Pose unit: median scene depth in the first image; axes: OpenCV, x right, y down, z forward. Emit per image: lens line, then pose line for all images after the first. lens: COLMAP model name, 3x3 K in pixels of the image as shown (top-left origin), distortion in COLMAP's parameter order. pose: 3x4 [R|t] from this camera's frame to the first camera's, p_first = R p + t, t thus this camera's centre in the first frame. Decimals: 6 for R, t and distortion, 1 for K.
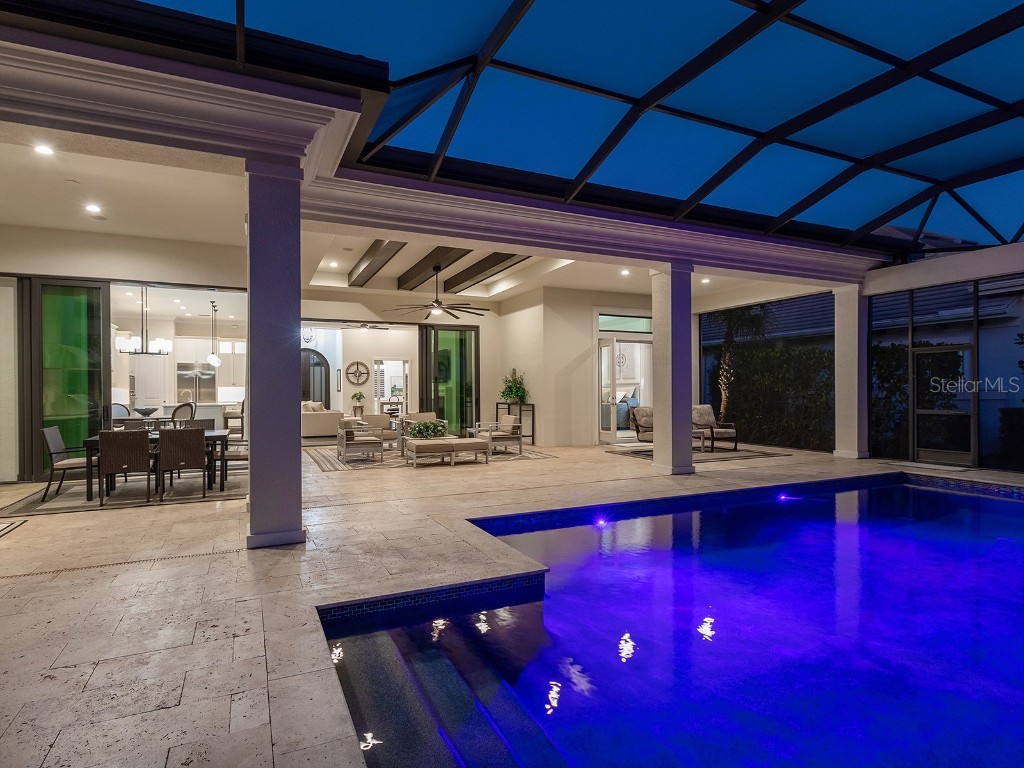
lens RADIAL K [[559.1, 0, 513.2], [0, 559.1, 421.9], [0, 0, 1]] dist [0.001473, 0.000223]
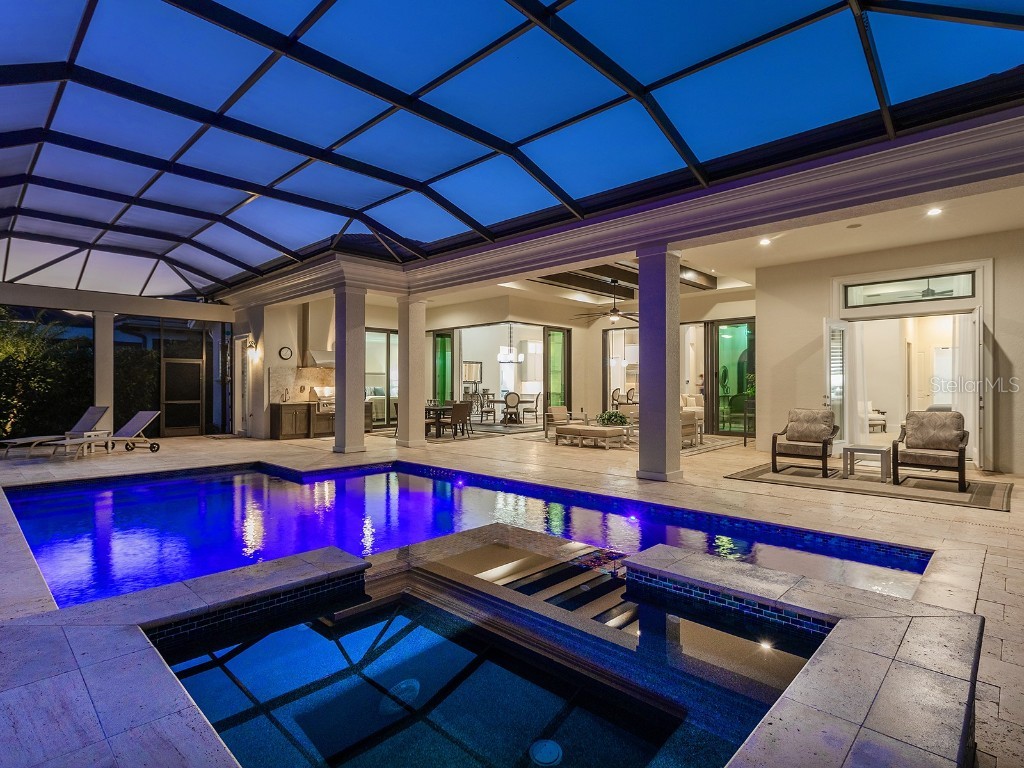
lens RADIAL K [[529.3, 0, 514.6], [0, 529.3, 380.6], [0, 0, 1]] dist [0.000523, 0.000396]
pose [[0.359788, -0.001140, -0.933034, 0.838559], [-0.050948, 0.998483, -0.020866, -0.032142], [0.931642, 0.055044, 0.359184, 0.411251]]
